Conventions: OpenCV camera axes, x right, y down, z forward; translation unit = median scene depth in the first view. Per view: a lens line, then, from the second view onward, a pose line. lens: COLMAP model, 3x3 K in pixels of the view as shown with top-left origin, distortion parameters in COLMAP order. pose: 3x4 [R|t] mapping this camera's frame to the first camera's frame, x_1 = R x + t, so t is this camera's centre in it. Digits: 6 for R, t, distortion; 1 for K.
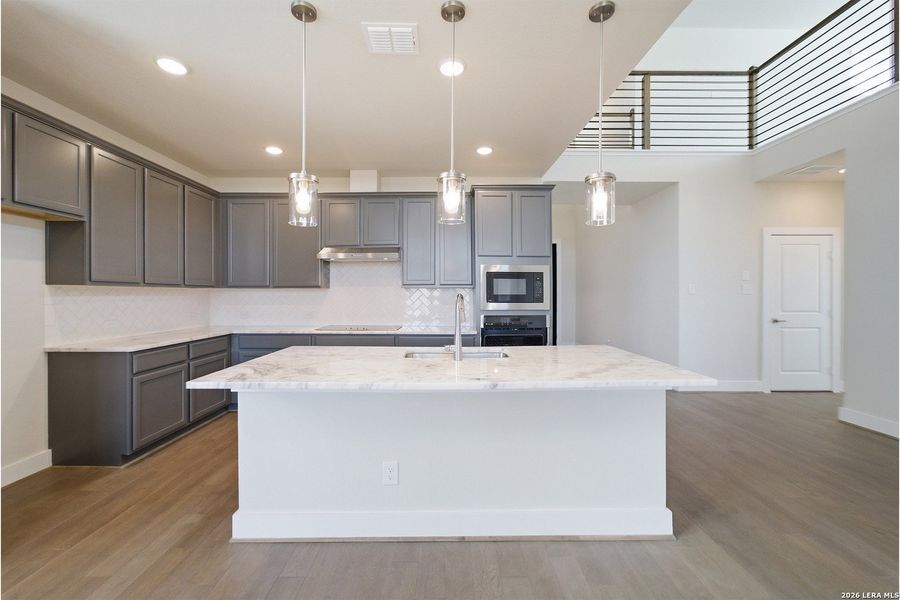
lens RADIAL K [[369.0, 0, 452.7], [0, 369.0, 296.2], [0, 0, 1]] dist [-0.033901, 0.018949]
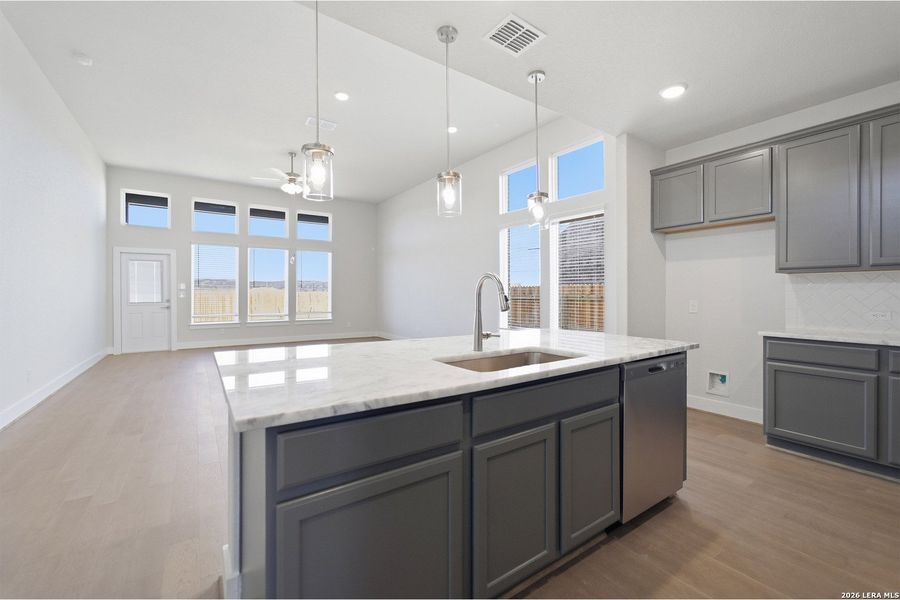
lens RADIAL K [[376.0, 0, 449.7], [0, 376.0, 292.4], [0, 0, 1]] dist [-0.007916, 0.000156]
pose [[-0.828379, -0.004254, -0.560151, 0.396900], [-0.006669, 0.999975, 0.002269, 0.027054], [0.560128, 0.005615, -0.828387, 1.189105]]
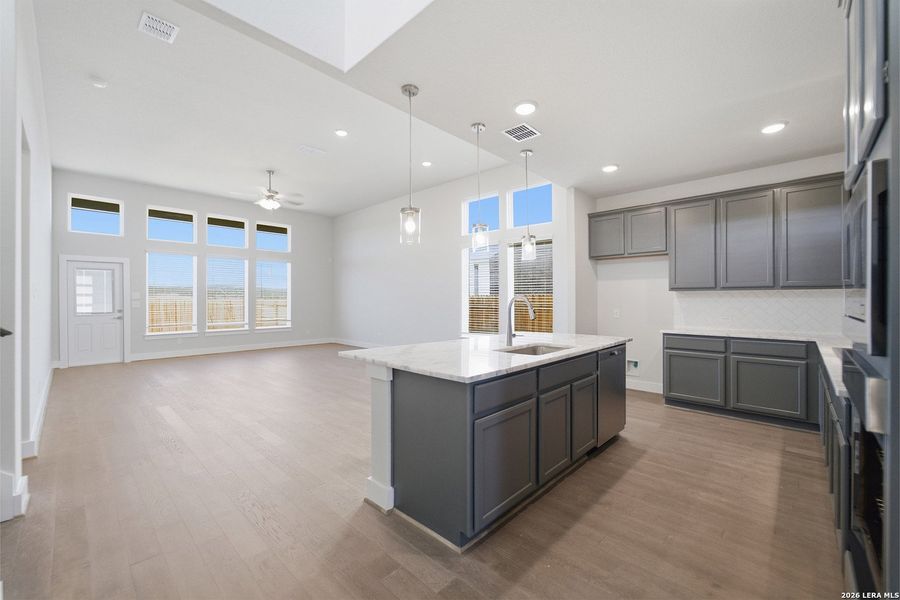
lens RADIAL K [[369.0, 0, 452.7], [0, 369.0, 296.2], [0, 0, 1]] dist [-0.033901, 0.018949]
pose [[-0.693447, -0.007450, -0.720469, 0.781828], [-0.005568, 0.999972, -0.004981, 0.005004], [0.720486, 0.000557, -0.693469, 1.241495]]
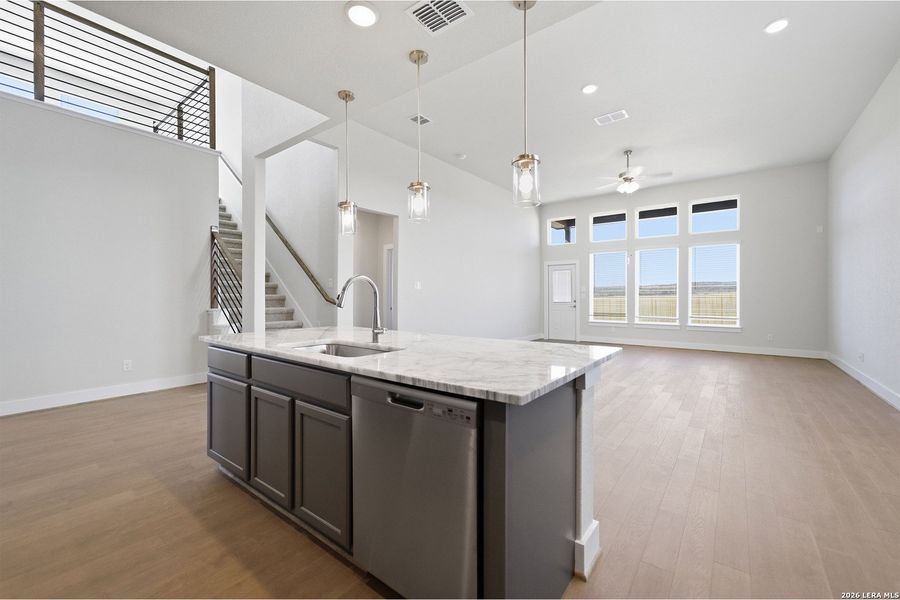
lens RADIAL K [[368.2, 0, 440.3], [0, 368.2, 295.5], [0, 0, 1]] dist [-0.001516, -0.000173]
pose [[-0.779026, -0.002729, 0.626986, -0.556202], [0.002471, 0.999969, 0.007424, 0.029988], [-0.626987, 0.007333, -0.778995, 1.166376]]
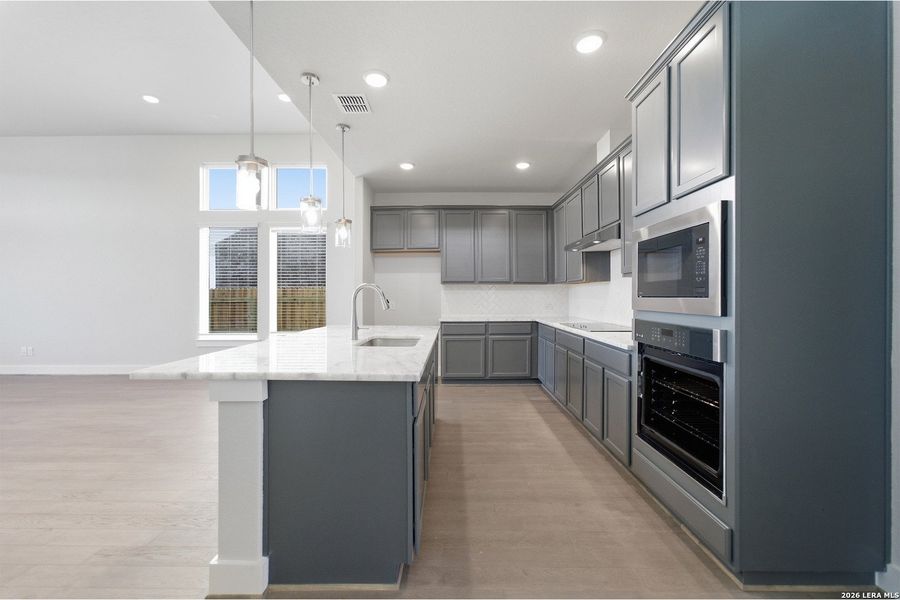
lens RADIAL K [[369.0, 0, 452.7], [0, 369.0, 296.2], [0, 0, 1]] dist [-0.033901, 0.018949]
pose [[-0.015803, 0.003956, -0.999867, 0.832158], [-0.005390, 0.999977, 0.004042, 0.020756], [0.999861, 0.005453, -0.015781, 0.921528]]
